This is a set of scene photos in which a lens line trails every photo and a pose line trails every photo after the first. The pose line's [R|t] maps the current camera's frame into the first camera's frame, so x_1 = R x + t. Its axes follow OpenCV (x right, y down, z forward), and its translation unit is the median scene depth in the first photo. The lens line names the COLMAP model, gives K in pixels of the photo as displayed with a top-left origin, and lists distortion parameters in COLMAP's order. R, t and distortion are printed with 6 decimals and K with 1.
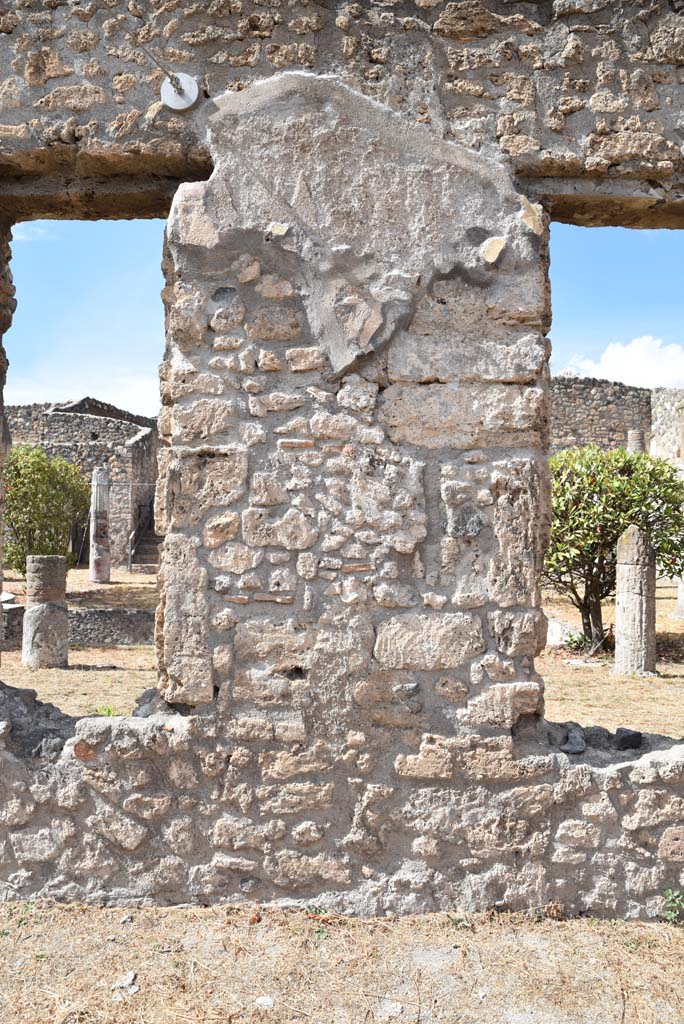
lens RADIAL K [[708.2, 0, 338.6], [0, 708.2, 512.8], [0, 0, 1]] dist [-0.138395, 0.099657]
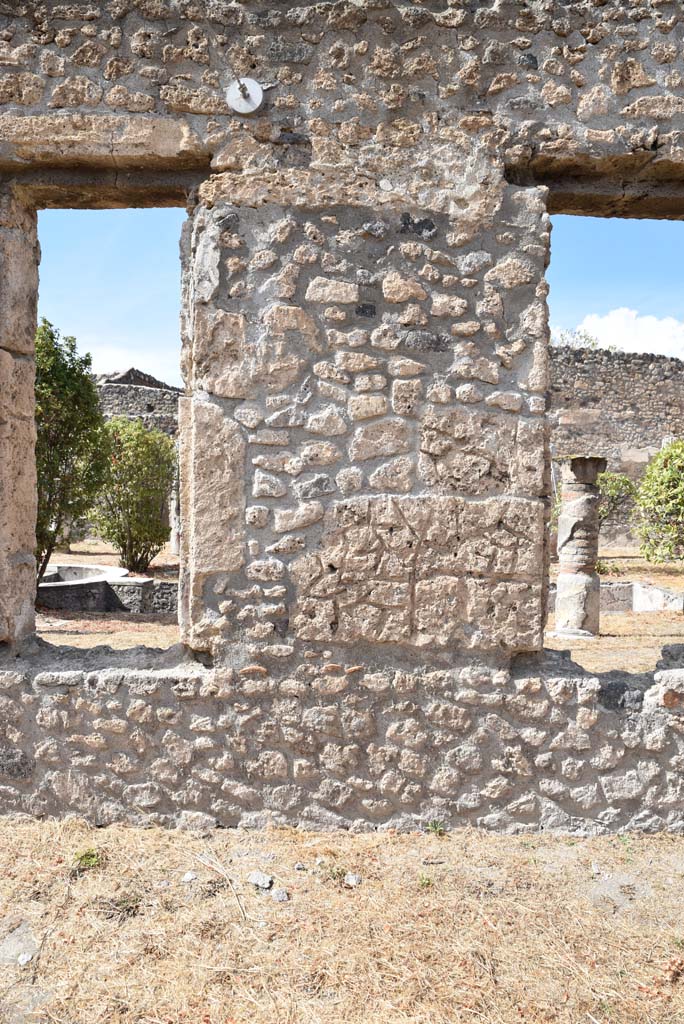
lens RADIAL K [[708.2, 0, 341.3], [0, 708.2, 514.0], [0, 0, 1]] dist [-0.138395, 0.099657]
pose [[0.999410, -0.003566, 0.034150, -0.940114], [0.002108, 0.999088, 0.042640, -0.008205], [-0.034271, -0.042542, 0.998507, -0.093792]]
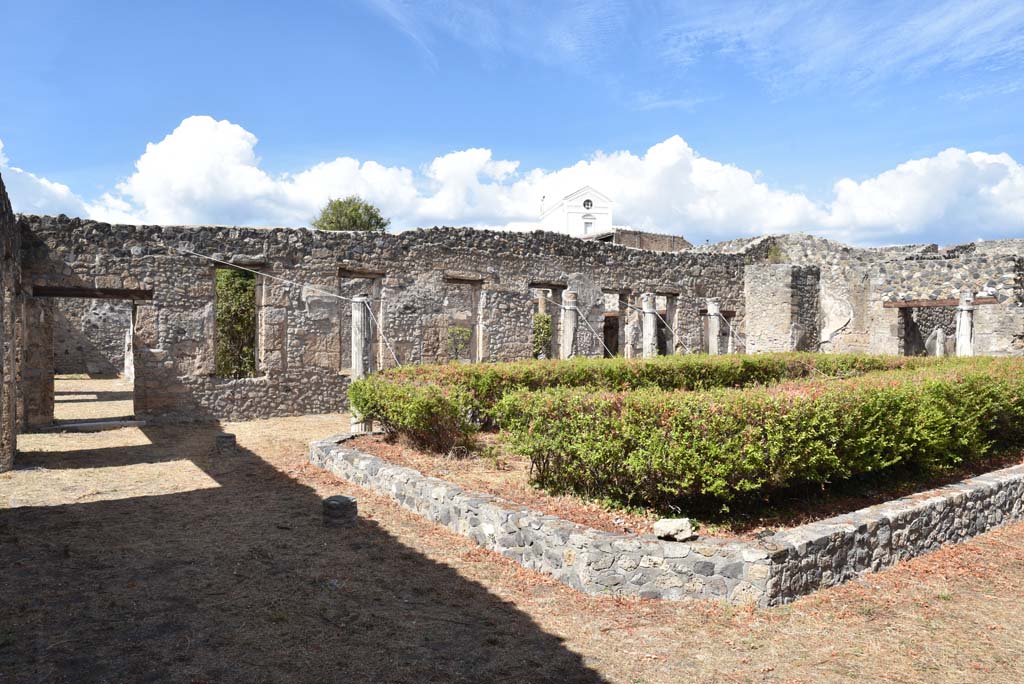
lens RADIAL K [[708.2, 0, 507.6], [0, 708.2, 352.3], [0, 0, 1]] dist [-0.138395, 0.099657]
pose [[0.807030, -0.021165, 0.590131, -4.575363], [-0.005974, 0.999014, 0.043998, -0.182989], [-0.590480, -0.039033, 0.806108, -4.049587]]
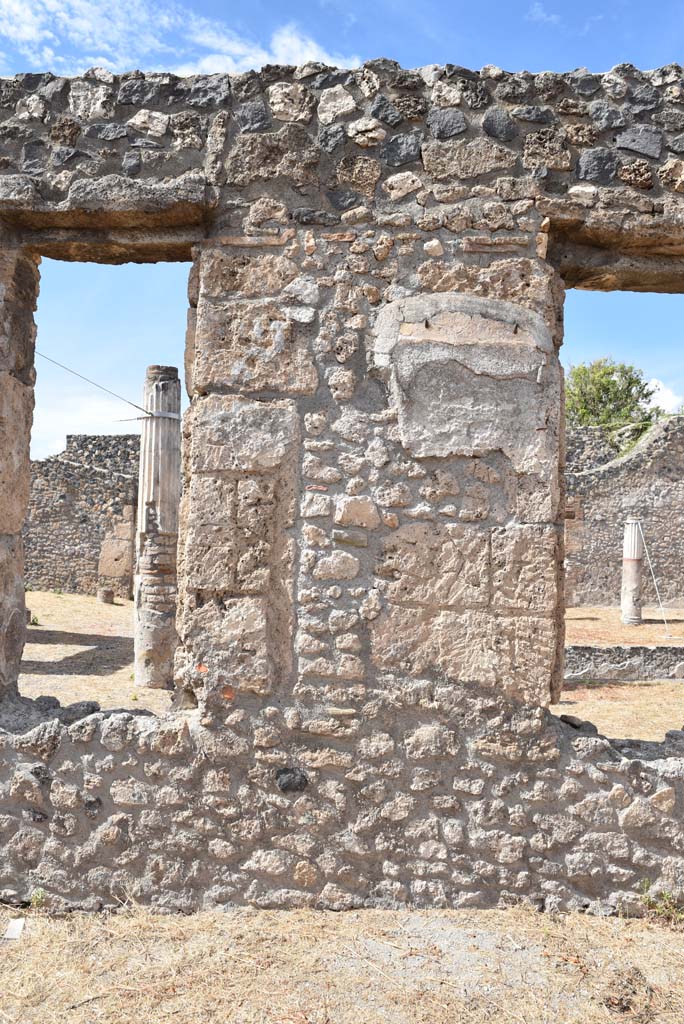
lens RADIAL K [[708.2, 0, 335.9], [0, 708.2, 514.3], [0, 0, 1]] dist [-0.138395, 0.099657]
pose [[0.998605, 0.018121, 0.049594, -2.832650], [-0.016427, 0.999275, -0.034346, -0.053953], [-0.050181, 0.033483, 0.998179, -0.025767]]
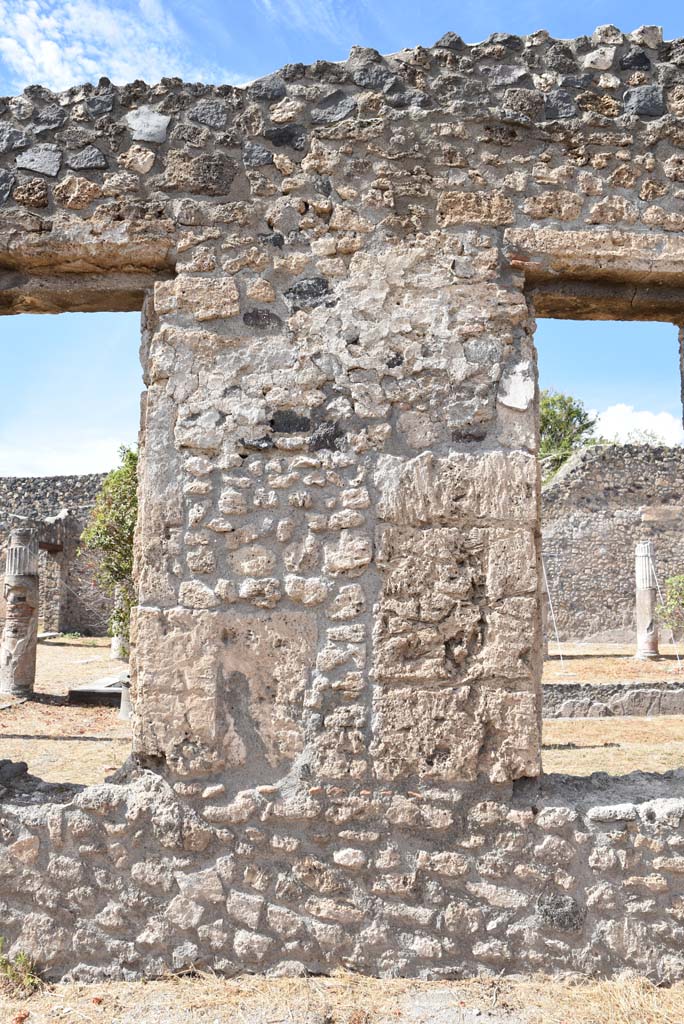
lens RADIAL K [[708.2, 0, 335.3], [0, 708.2, 513.0], [0, 0, 1]] dist [-0.138395, 0.099657]
pose [[0.999451, 0.003037, 0.032983, -1.814518], [-0.000031, 0.995874, -0.090746, -0.048702], [-0.033123, 0.090695, 0.995328, -0.011282]]
